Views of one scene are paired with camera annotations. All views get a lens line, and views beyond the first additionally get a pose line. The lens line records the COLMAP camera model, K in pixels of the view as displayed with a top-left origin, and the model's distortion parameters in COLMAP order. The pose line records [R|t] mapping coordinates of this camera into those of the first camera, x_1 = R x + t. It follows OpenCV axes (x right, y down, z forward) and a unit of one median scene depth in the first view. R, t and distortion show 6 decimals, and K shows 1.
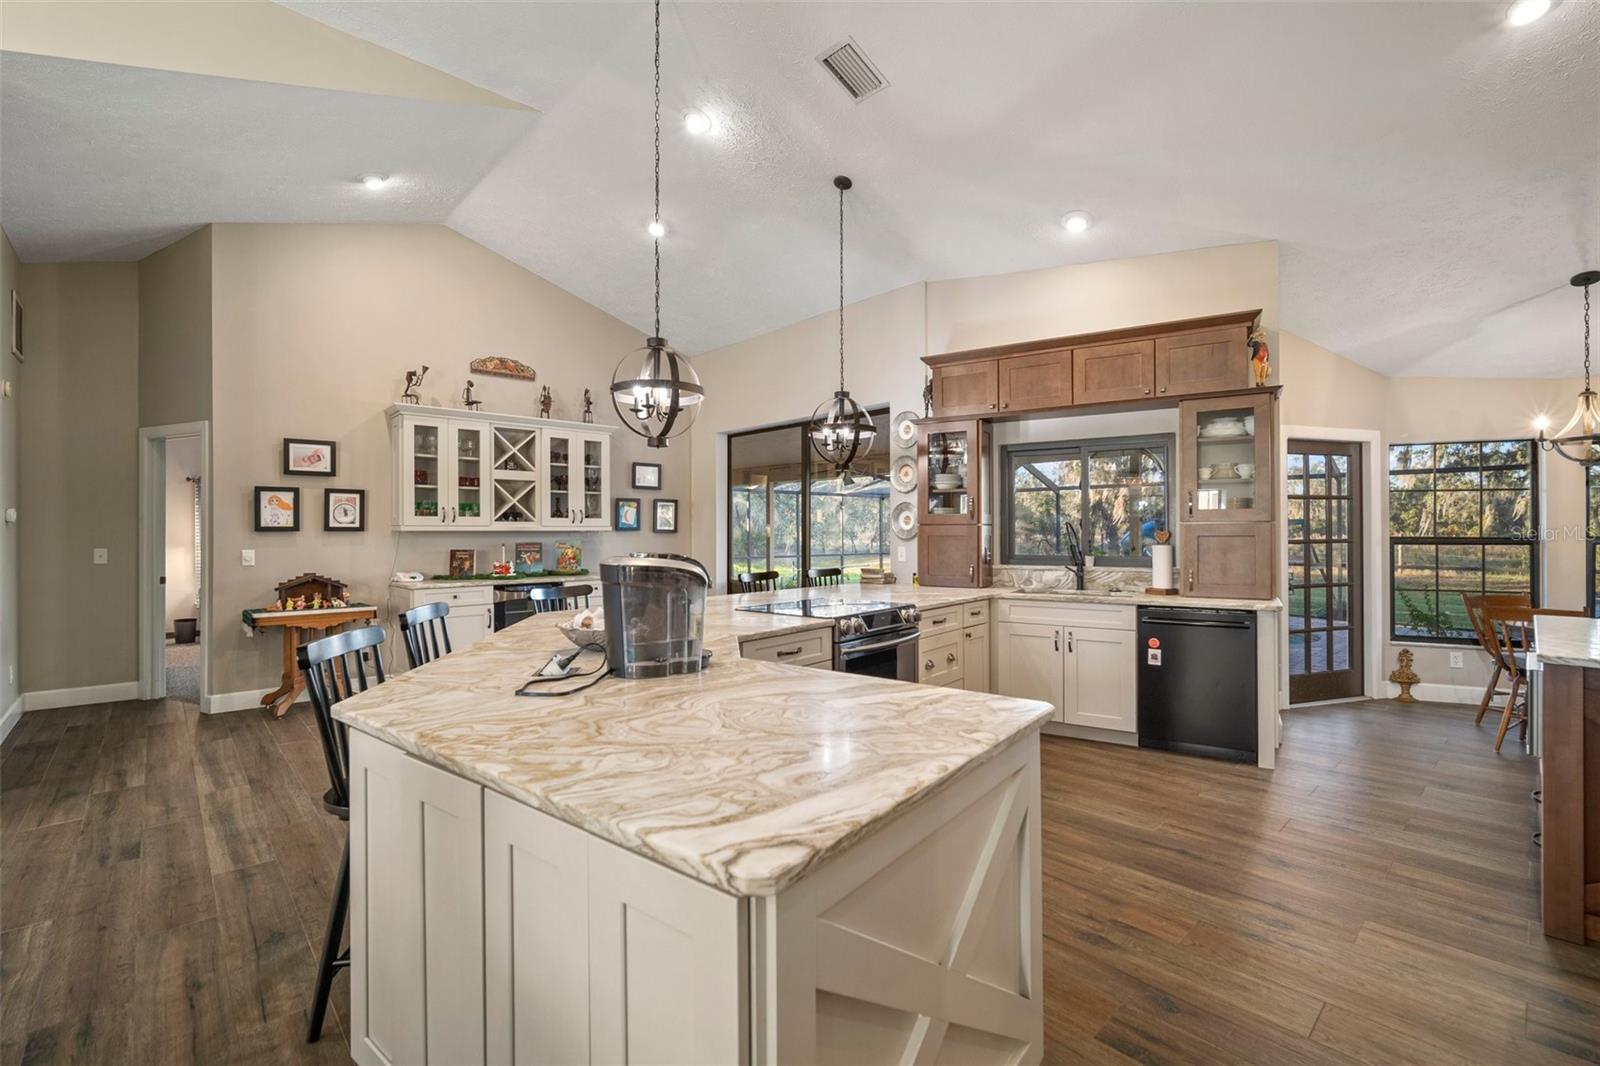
lens RADIAL K [[686.4, 0, 800.3], [0, 686.4, 525.7], [0, 0, 1]] dist [-0.000815, -0.000130]
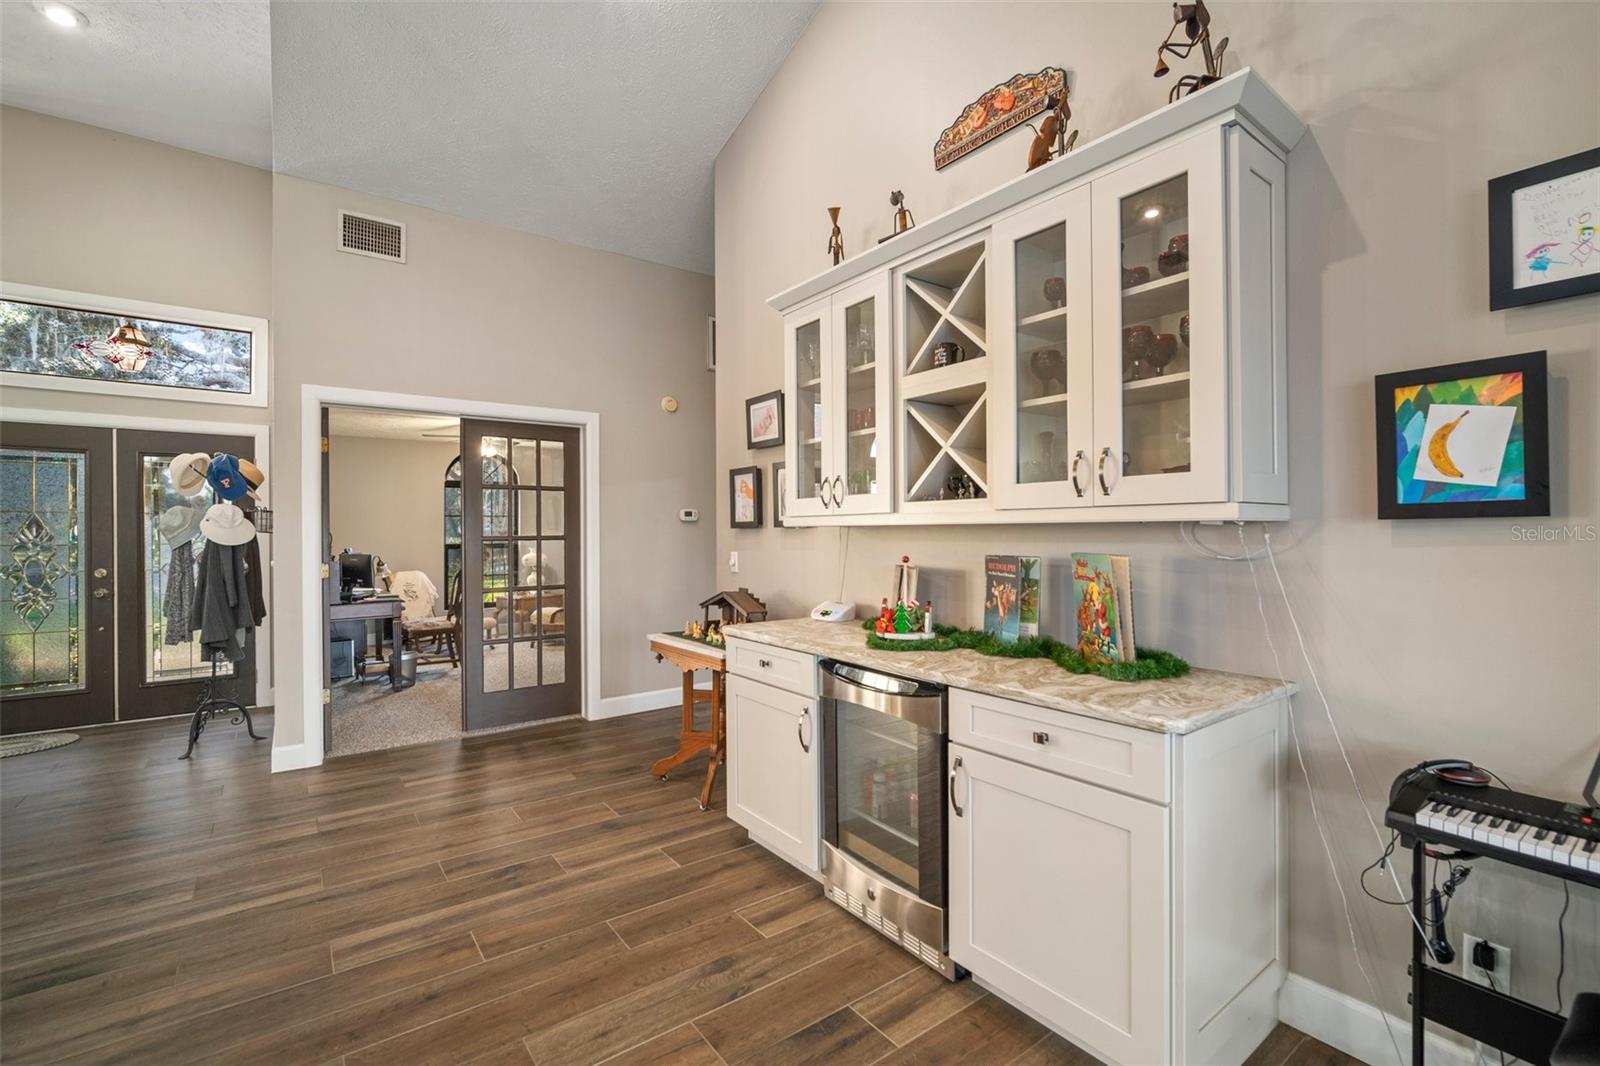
lens RADIAL K [[700.7, 0, 778.0], [0, 700.7, 539.2], [0, 0, 1]] dist [0.001469, 0.000193]
pose [[-0.111898, 0.012429, -0.993642, -0.013616], [0.013731, 0.999846, 0.010961, 0.010588], [0.993625, -0.012417, -0.112052, 0.975646]]
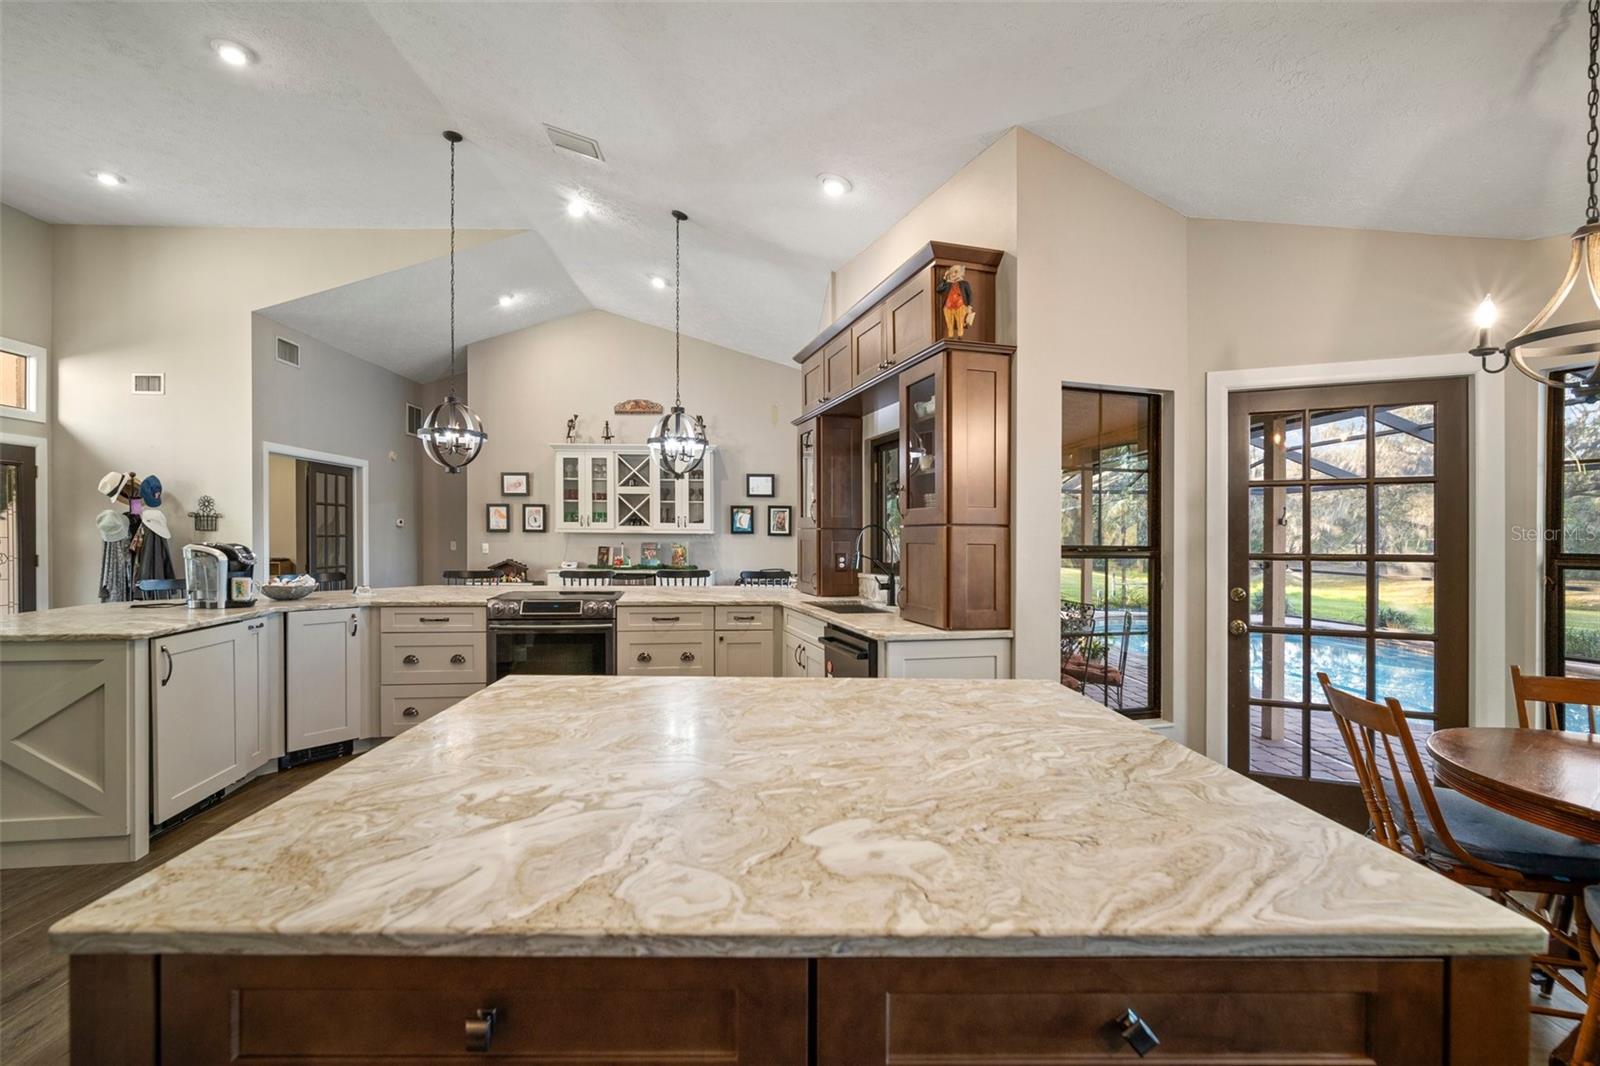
lens RADIAL K [[700.7, 0, 778.0], [0, 700.7, 539.2], [0, 0, 1]] dist [0.001469, 0.000193]
pose [[0.744263, 0.012003, -0.667778, 0.688907], [-0.004215, 0.999903, 0.013275, 0.000407], [0.667873, -0.007065, 0.744242, 0.201645]]
